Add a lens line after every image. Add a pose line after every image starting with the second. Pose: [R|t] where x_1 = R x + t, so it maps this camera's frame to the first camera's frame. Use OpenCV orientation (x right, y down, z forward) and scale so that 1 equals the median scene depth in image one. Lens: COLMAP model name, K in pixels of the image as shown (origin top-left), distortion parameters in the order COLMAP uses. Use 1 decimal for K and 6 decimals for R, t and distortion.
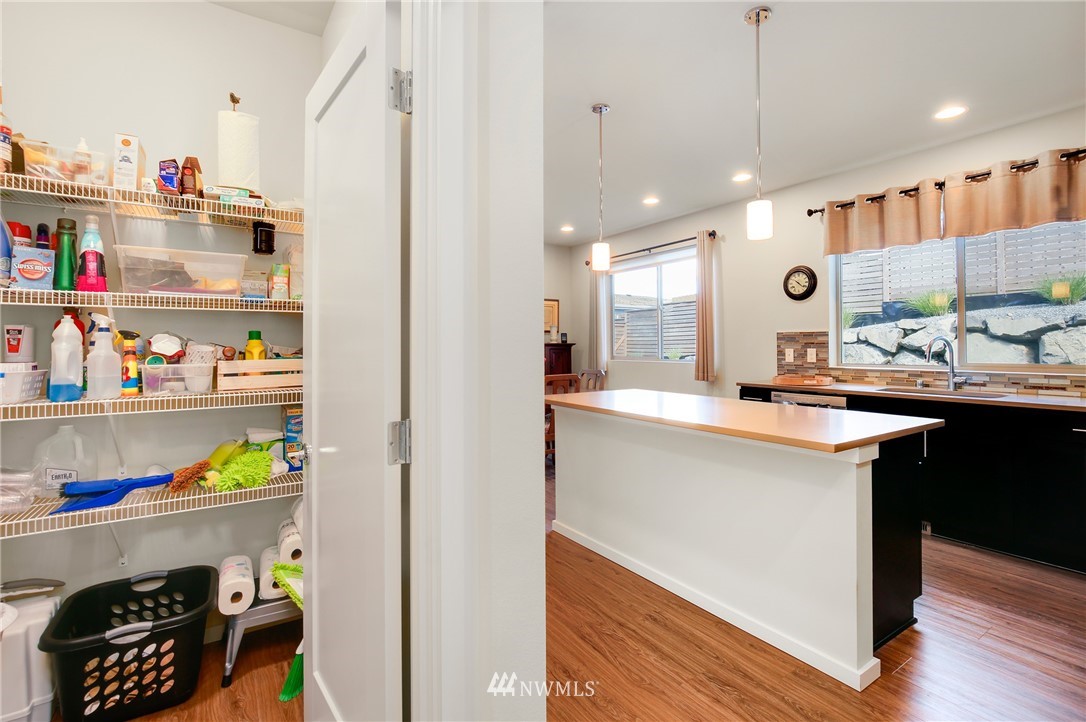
lens RADIAL K [[499.0, 0, 538.1], [0, 499.0, 338.2], [0, 0, 1]] dist [-0.028238, 0.005187]
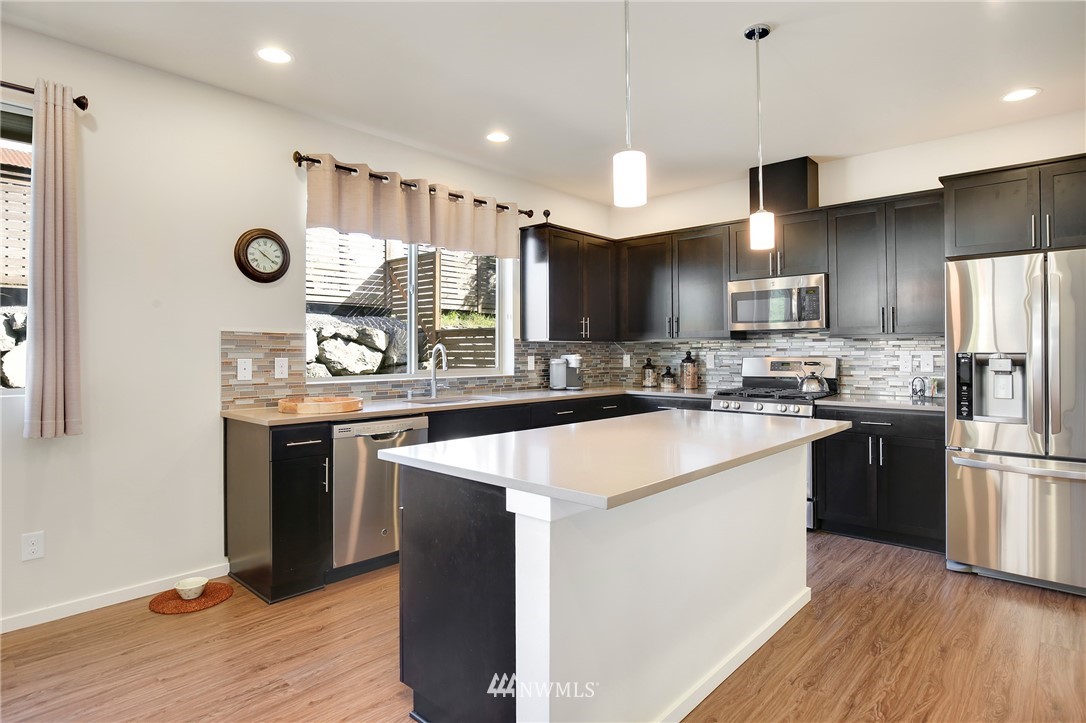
lens RADIAL K [[585.3, 0, 549.5], [0, 585.3, 346.1], [0, 0, 1]] dist [-0.018412, 0.000351]
pose [[-0.260088, 0.013202, 0.965495, -0.300062], [-0.013171, 0.999765, -0.017219, 0.013824], [-0.965495, -0.017195, -0.259853, 0.851144]]
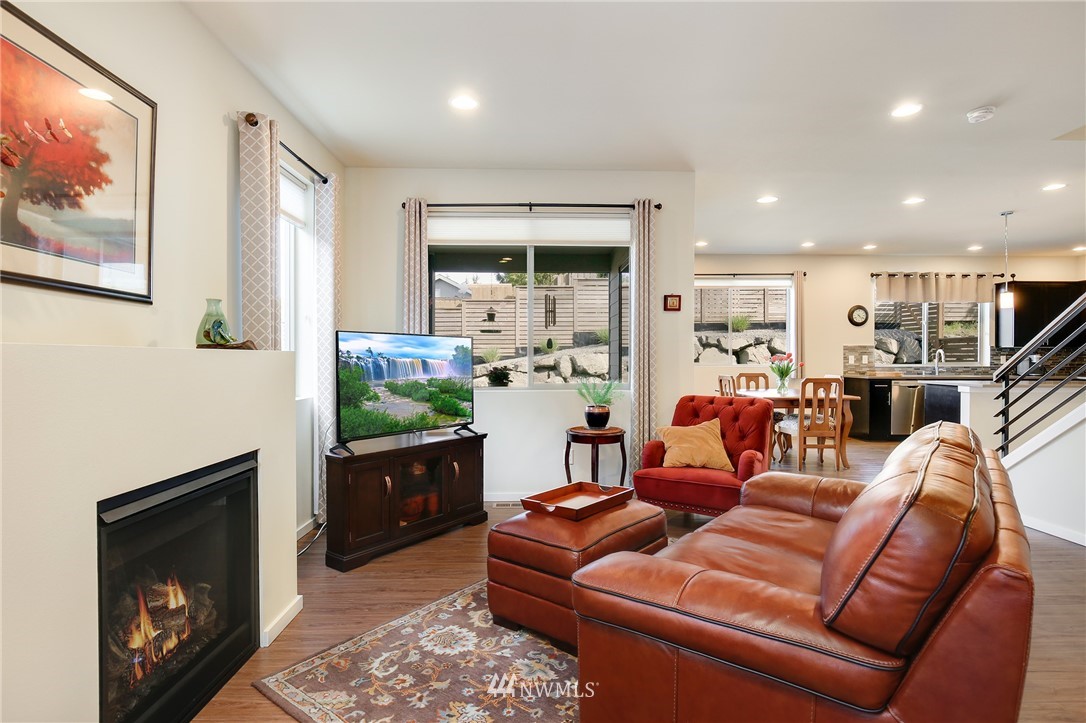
lens RADIAL K [[507.2, 0, 538.6], [0, 507.2, 361.4], [0, 0, 1]] dist [-0.047018, 0.006191]
pose [[0.571982, -0.005676, 0.820247, -1.473937], [-0.015036, 0.999736, 0.017403, 0.028477], [-0.820129, -0.022287, 0.571745, 0.938346]]
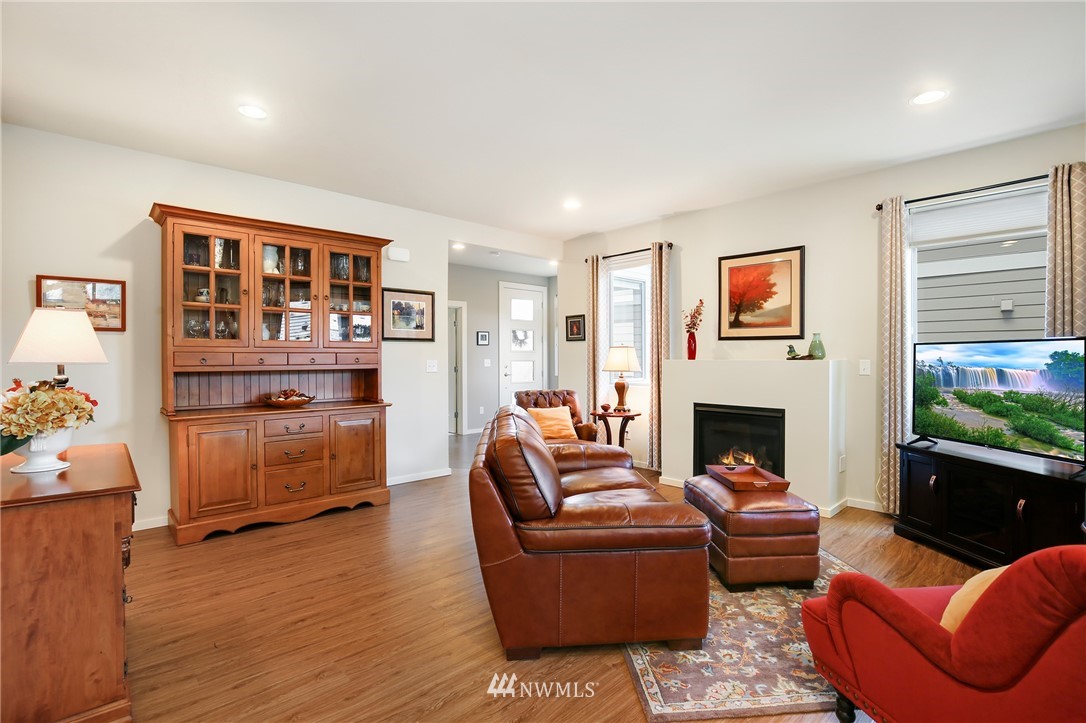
lens RADIAL K [[499.0, 0, 557.6], [0, 499.0, 360.5], [0, 0, 1]] dist [-0.028238, 0.005187]
pose [[0.195535, 0.004511, -0.980686, -0.474051], [0.018216, 0.999800, 0.008231, 0.015225], [0.980528, -0.019474, 0.195414, 0.821552]]
